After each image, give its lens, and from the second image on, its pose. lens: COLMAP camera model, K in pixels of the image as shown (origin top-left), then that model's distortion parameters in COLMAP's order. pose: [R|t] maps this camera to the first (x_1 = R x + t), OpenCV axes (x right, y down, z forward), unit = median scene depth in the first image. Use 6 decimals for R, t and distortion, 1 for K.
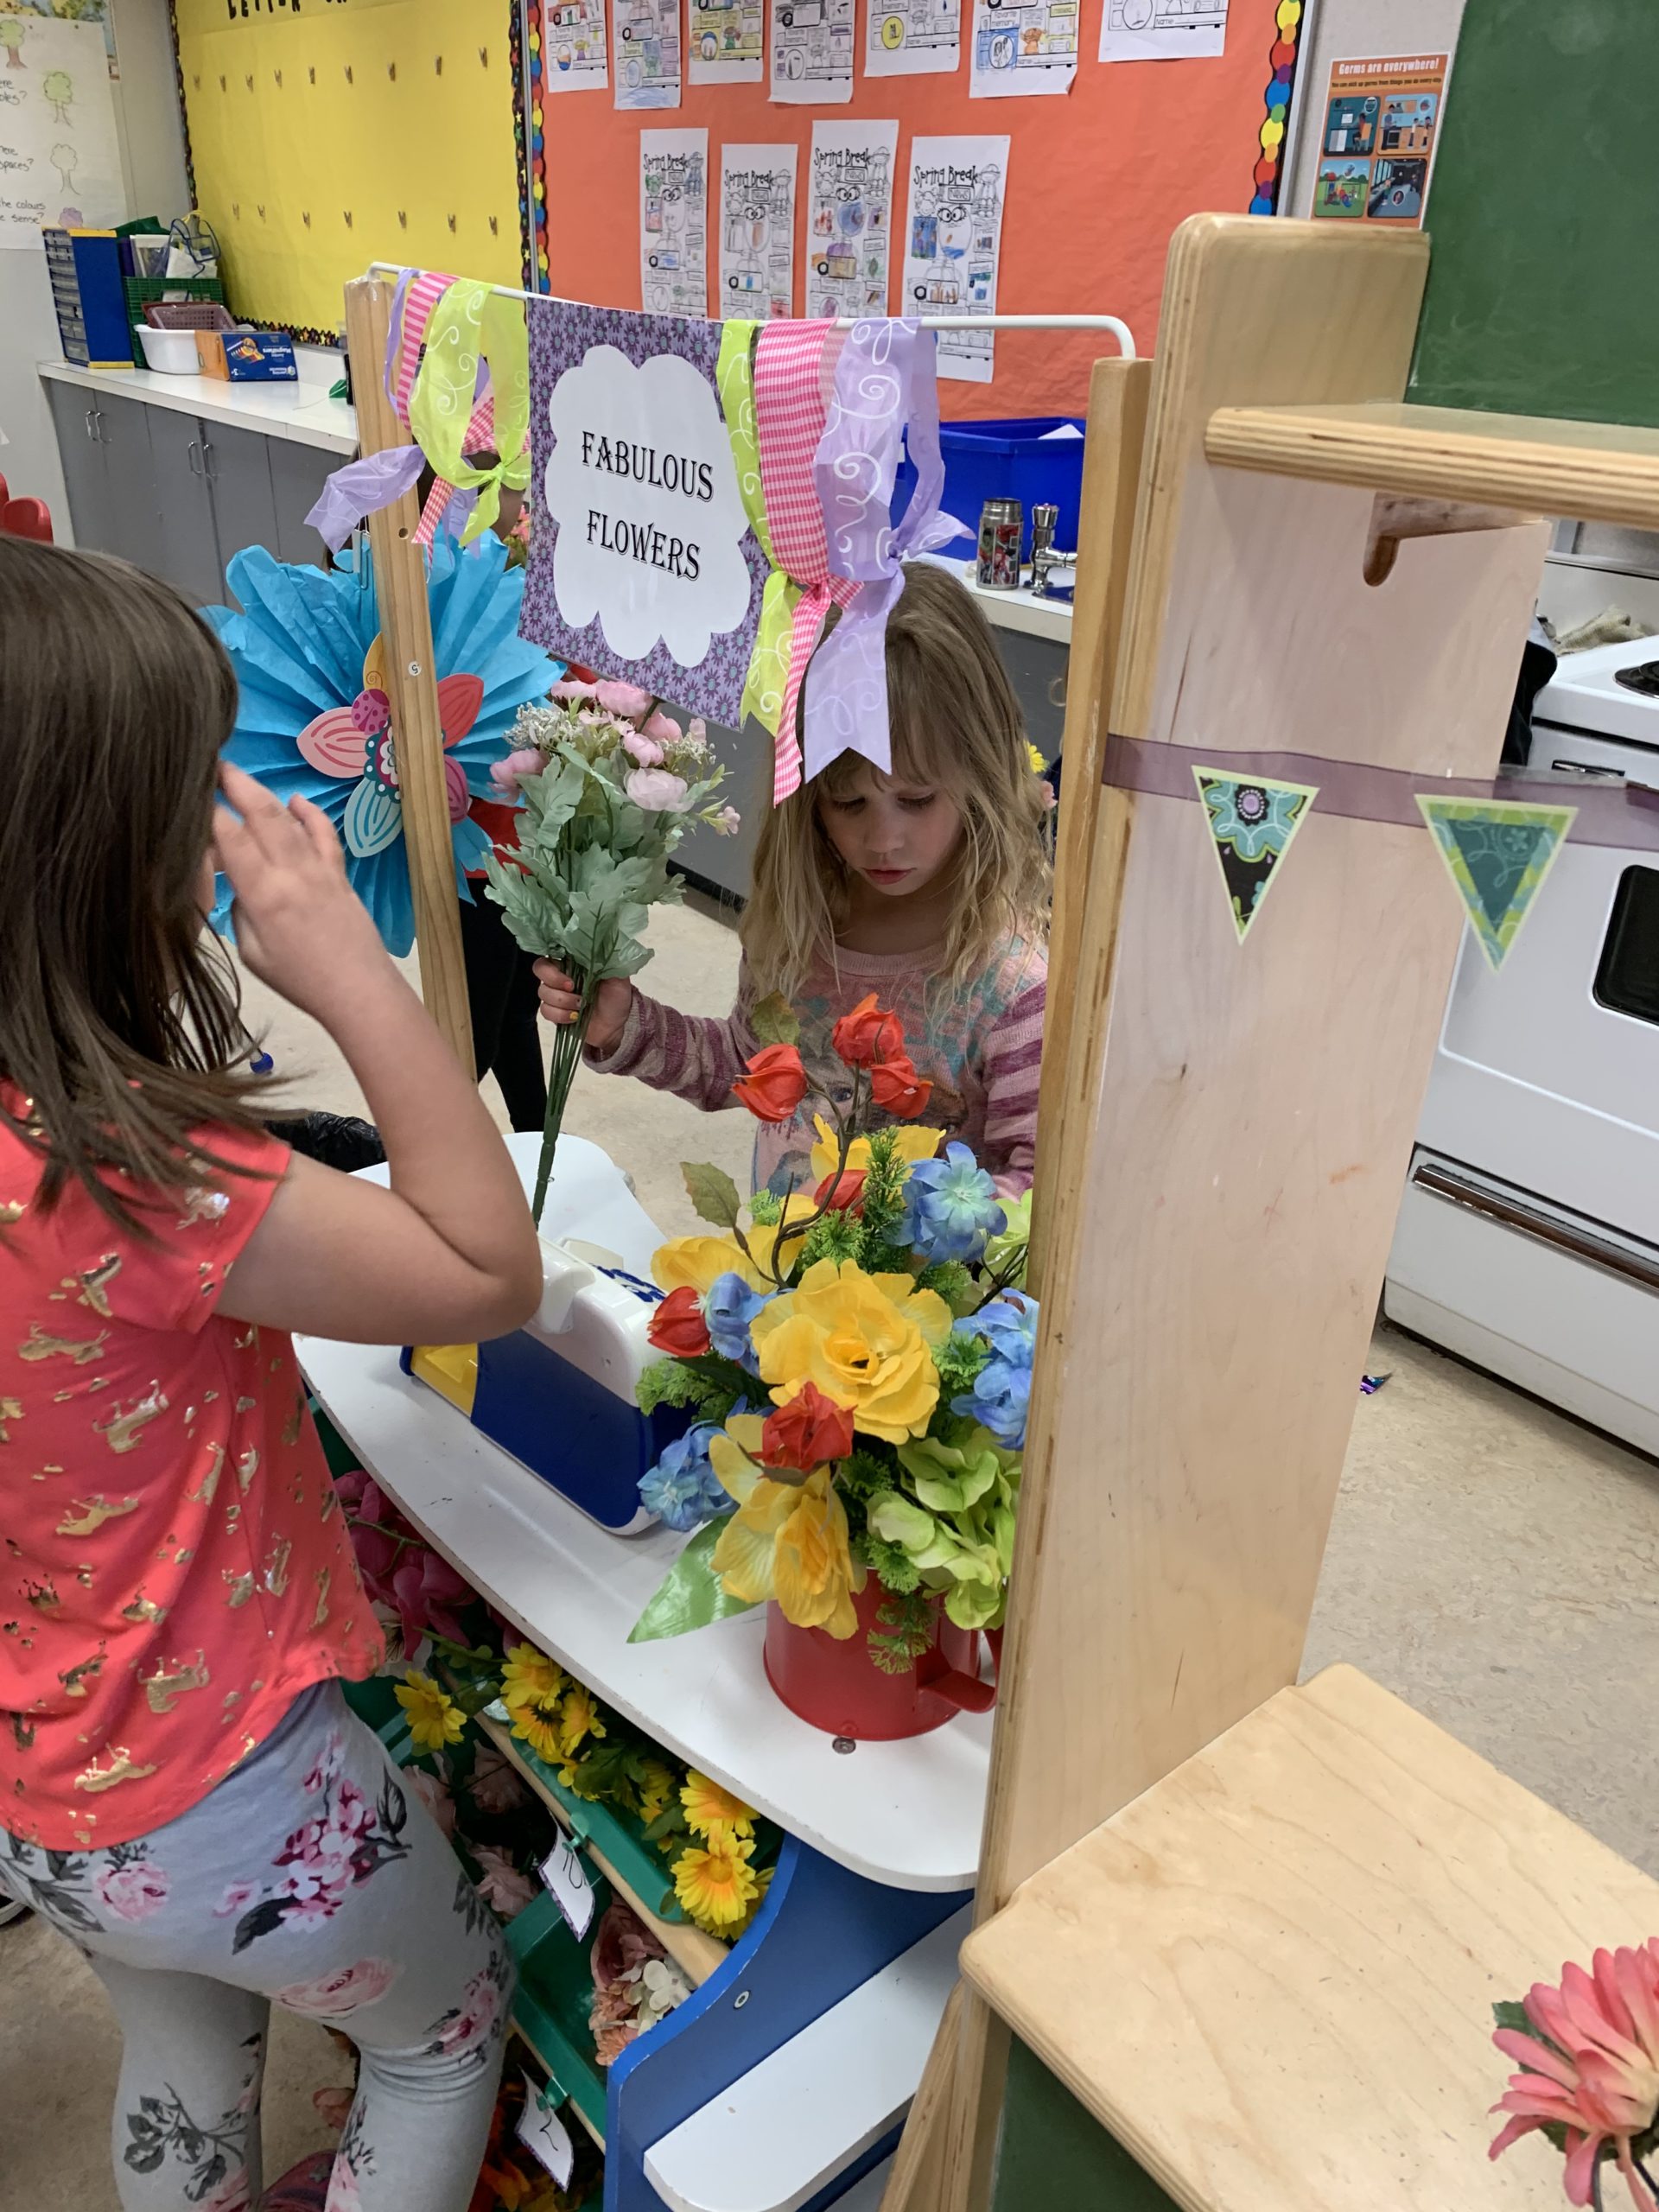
lens RADIAL K [[1699.9, 0, 830.4], [0, 1699.9, 1109.6], [0, 0, 1]] dist [0.009555, 0.003078]
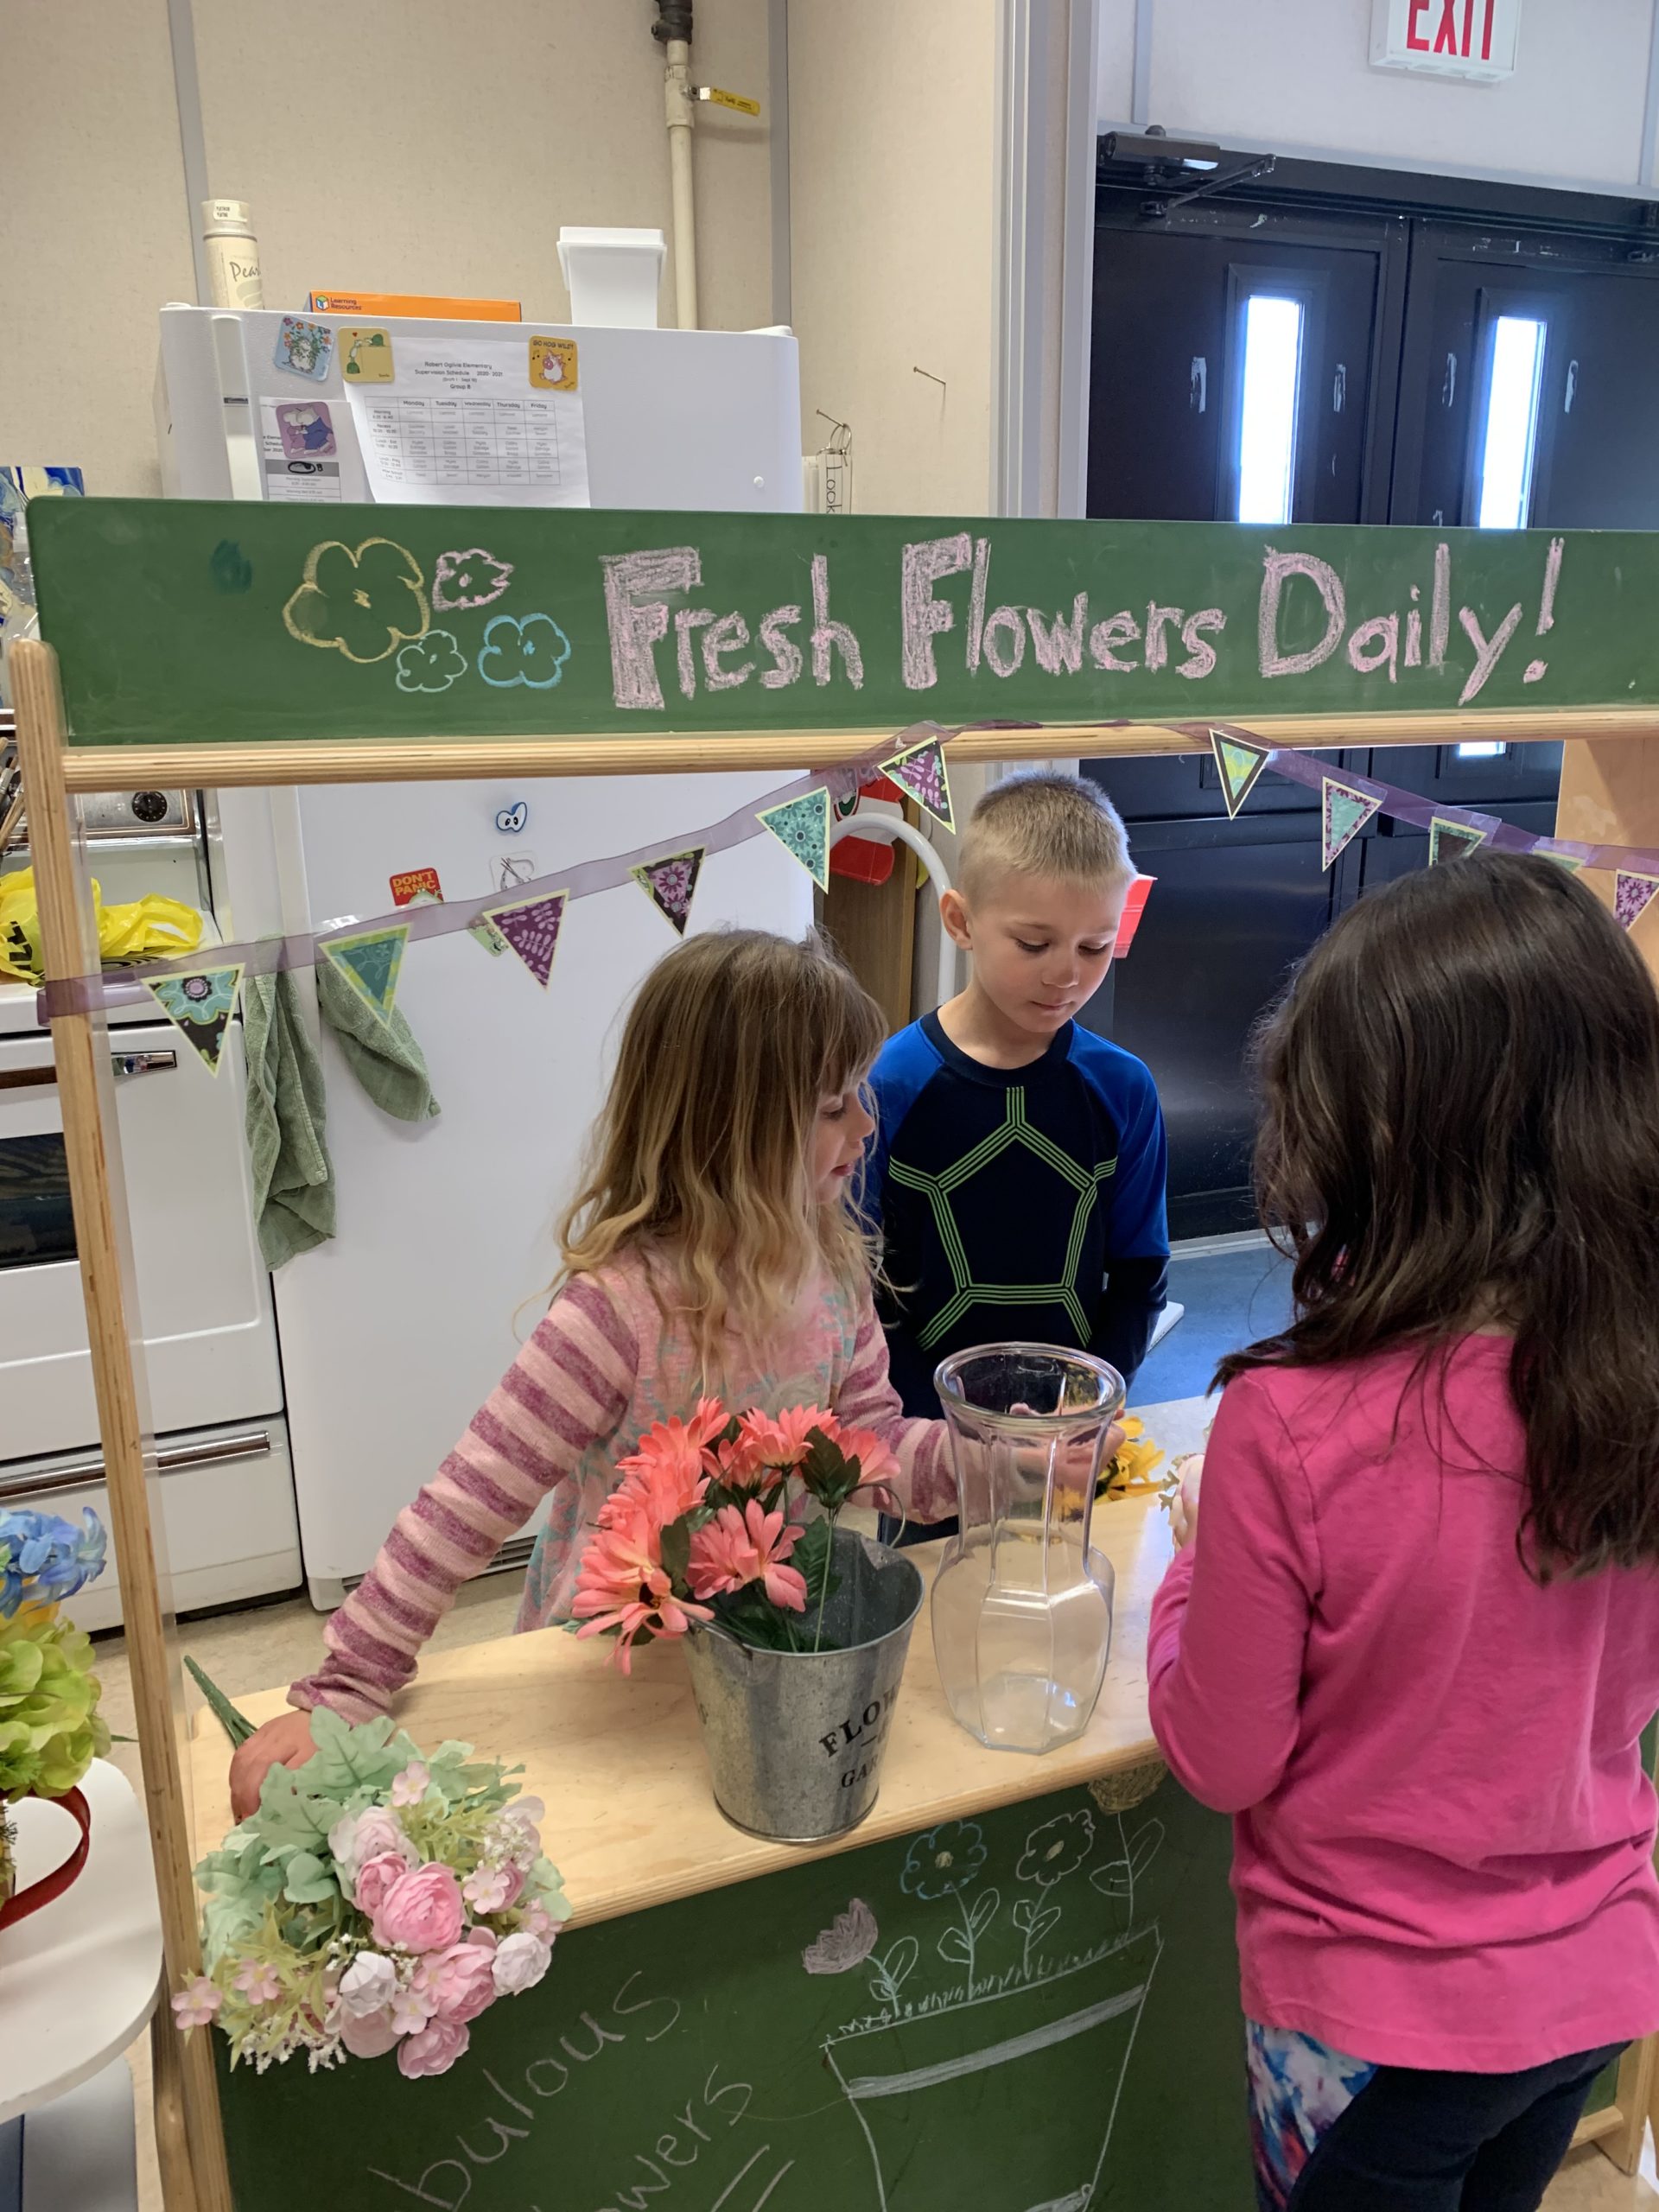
lens RADIAL K [[1699.9, 0, 829.9], [0, 1699.9, 1103.7], [0, 0, 1]] dist [0.009555, 0.003078]
pose [[0.289281, -0.287332, 0.913103, -1.025832], [0.443922, 0.885380, 0.137969, -0.043907], [-0.848086, 0.365434, 0.383676, -0.046011]]
